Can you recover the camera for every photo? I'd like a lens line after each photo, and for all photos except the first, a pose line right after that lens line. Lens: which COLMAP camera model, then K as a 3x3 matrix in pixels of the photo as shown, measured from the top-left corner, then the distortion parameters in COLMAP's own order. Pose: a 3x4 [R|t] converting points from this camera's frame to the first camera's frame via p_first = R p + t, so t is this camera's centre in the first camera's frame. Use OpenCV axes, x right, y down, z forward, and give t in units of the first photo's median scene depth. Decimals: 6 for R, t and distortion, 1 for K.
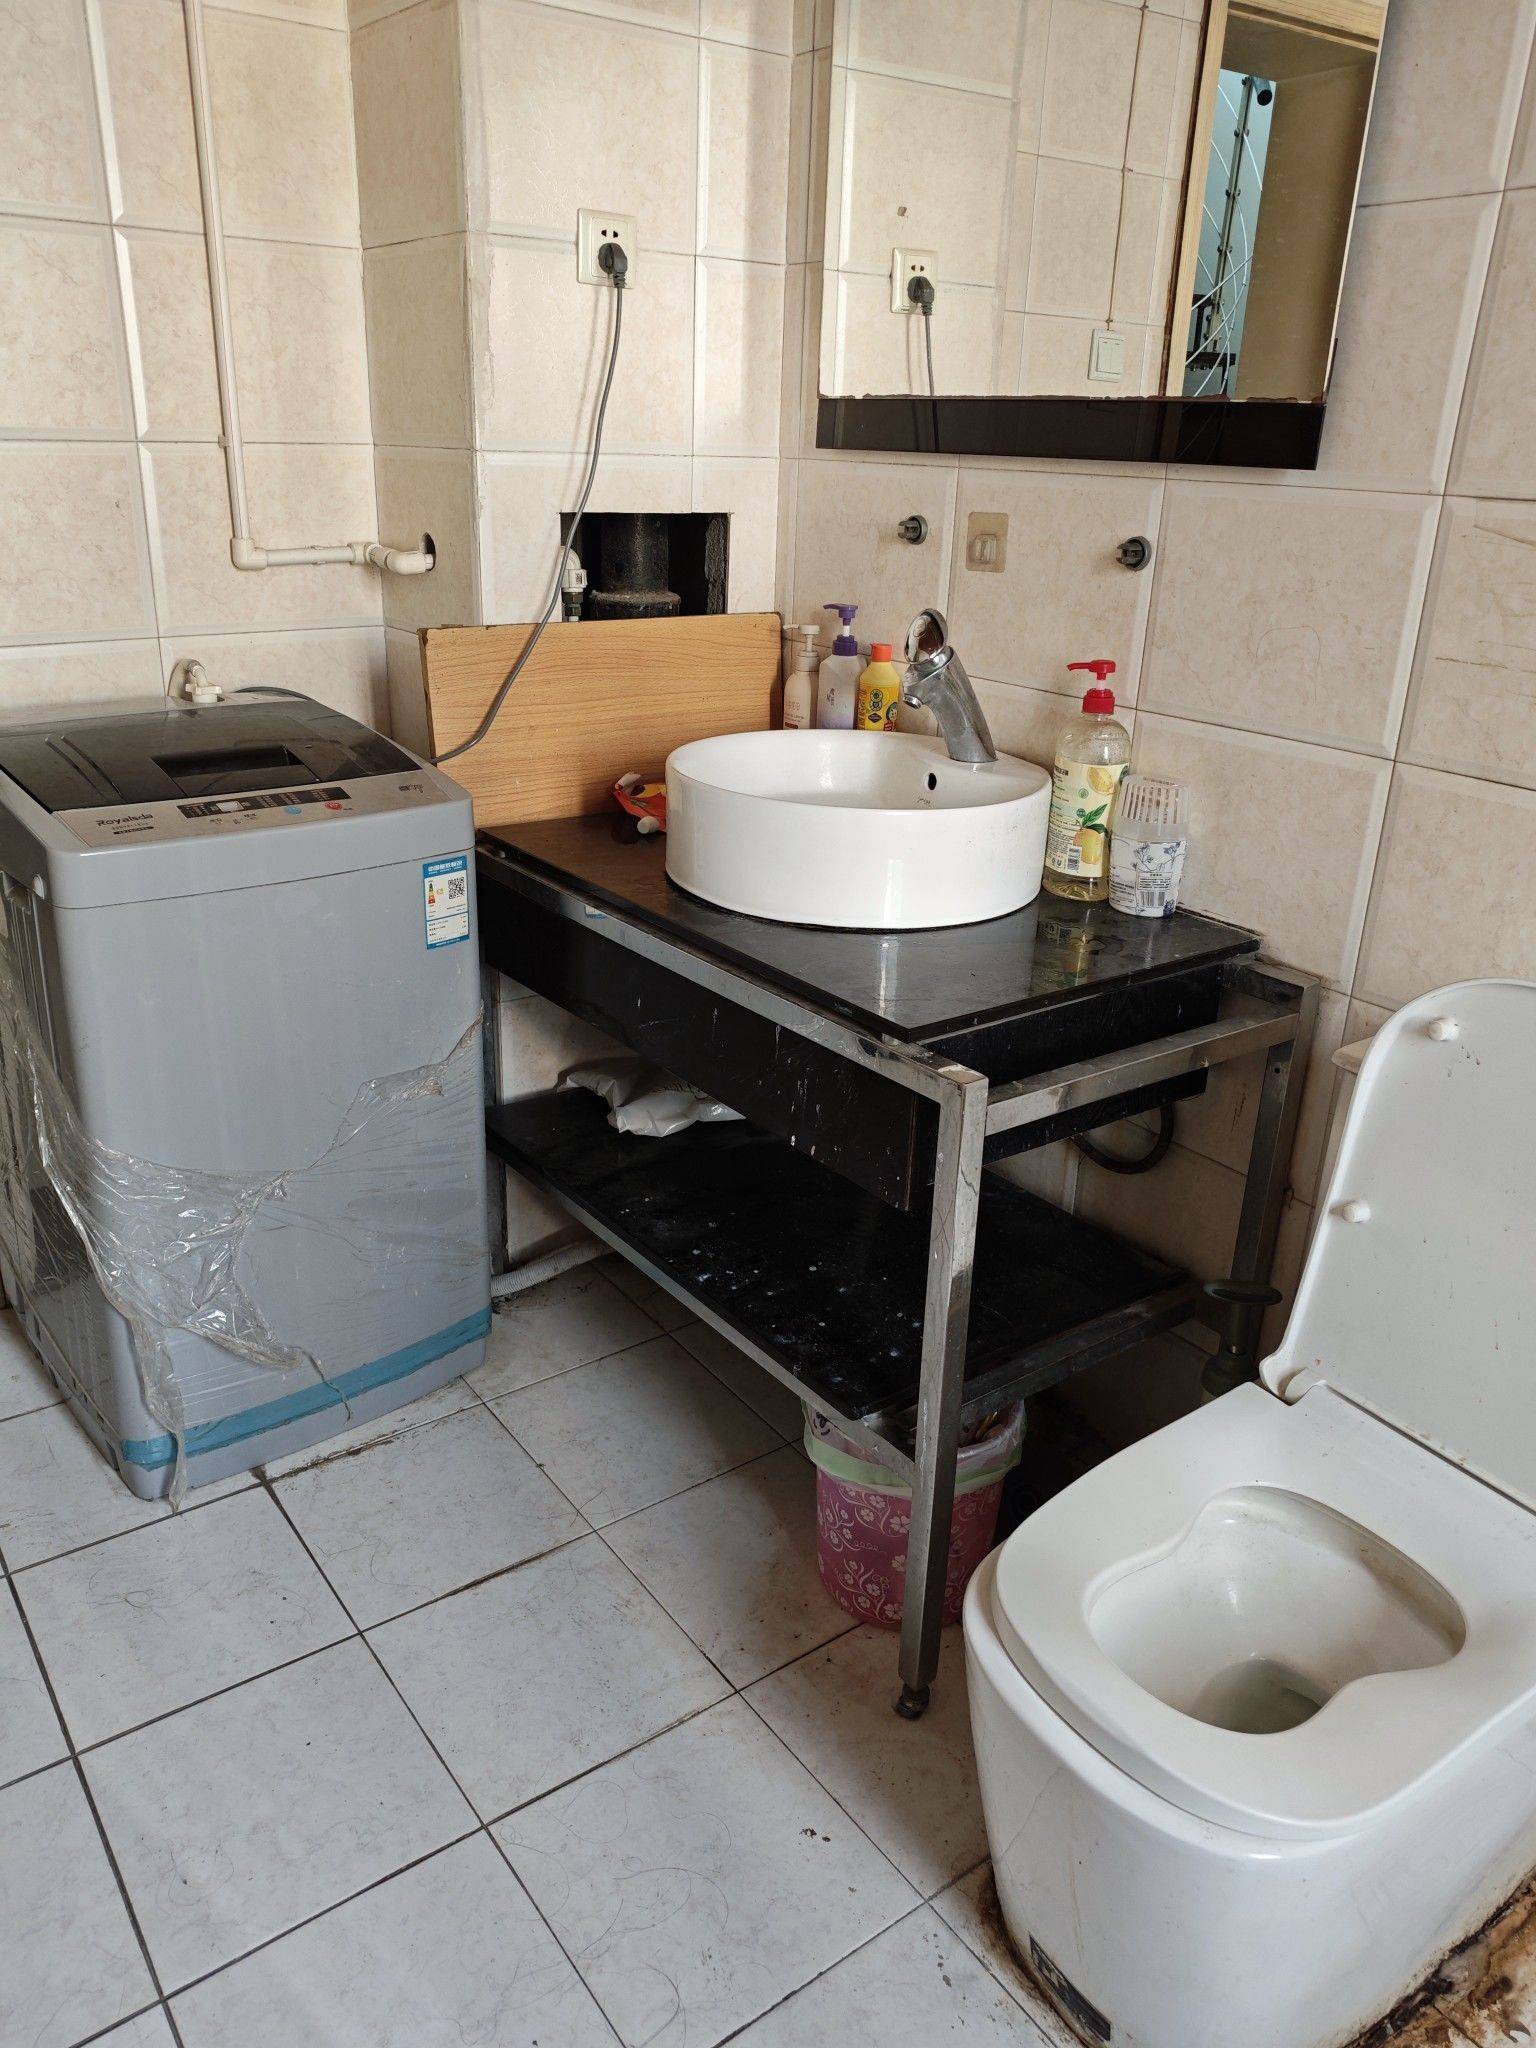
lens RADIAL K [[1515.7, 0, 764.5], [0, 1515.7, 1063.1], [0, 0, 1]] dist [0.069831, -0.124727]
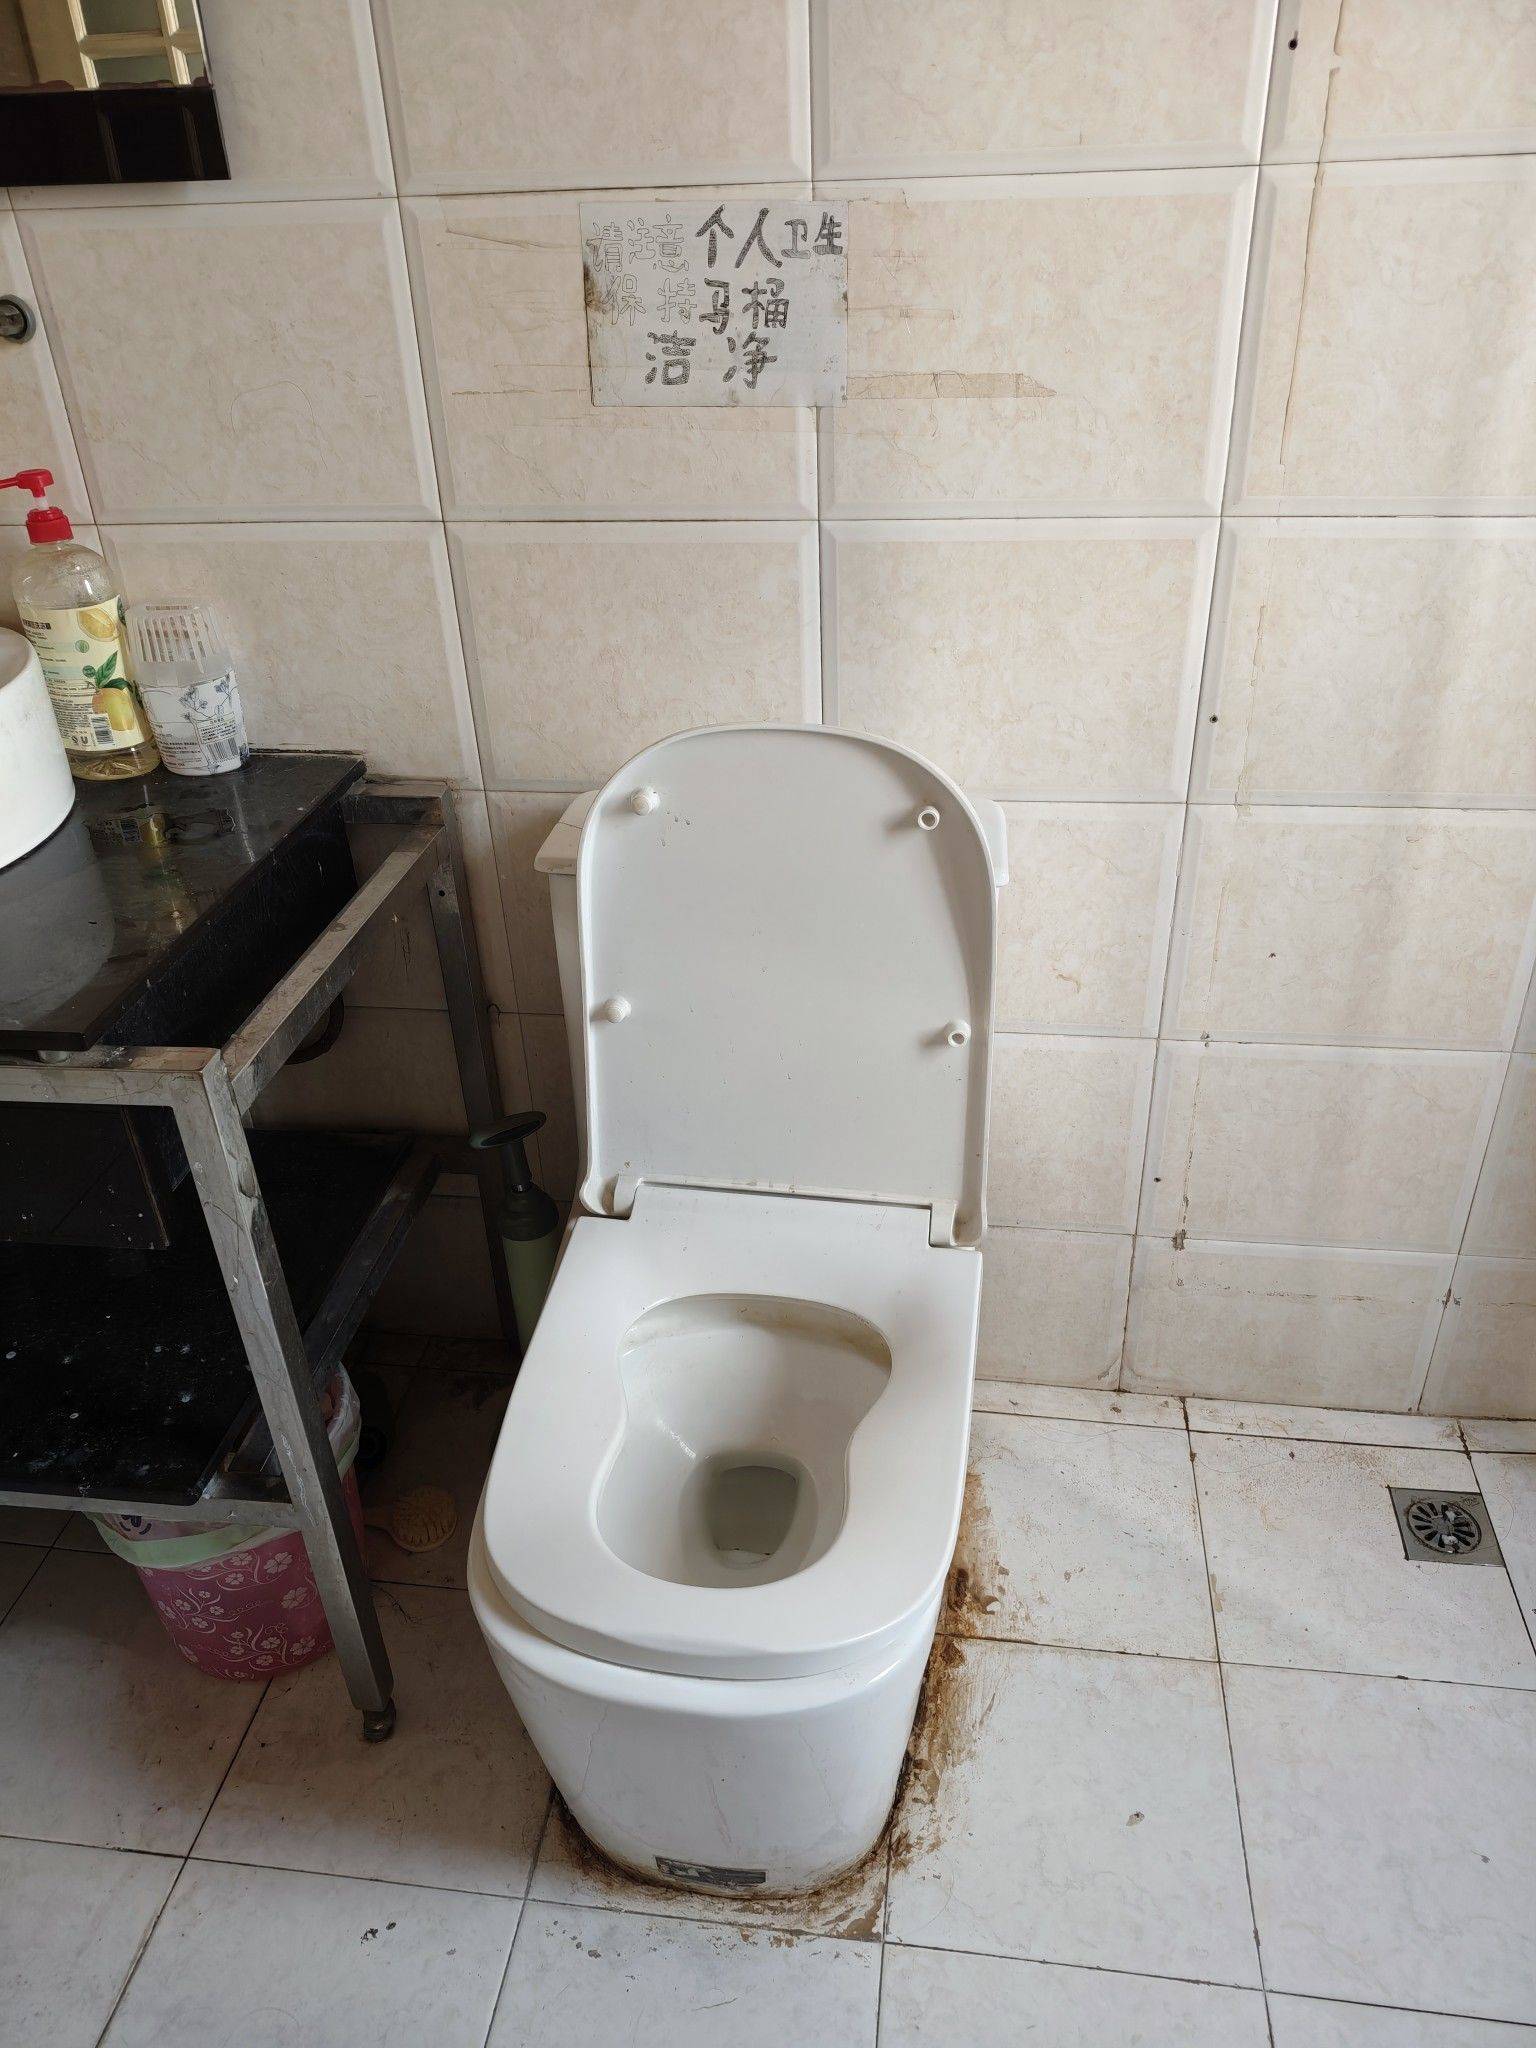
lens RADIAL K [[1487.7, 0, 775.3], [0, 1487.7, 1056.7], [0, 0, 1]] dist [0.015386, -0.029468]
pose [[0.687482, -0.427429, 0.587089, -0.084815], [0.326974, 0.904045, 0.275301, -0.084603], [-0.648426, 0.002699, 0.761273, 0.202464]]
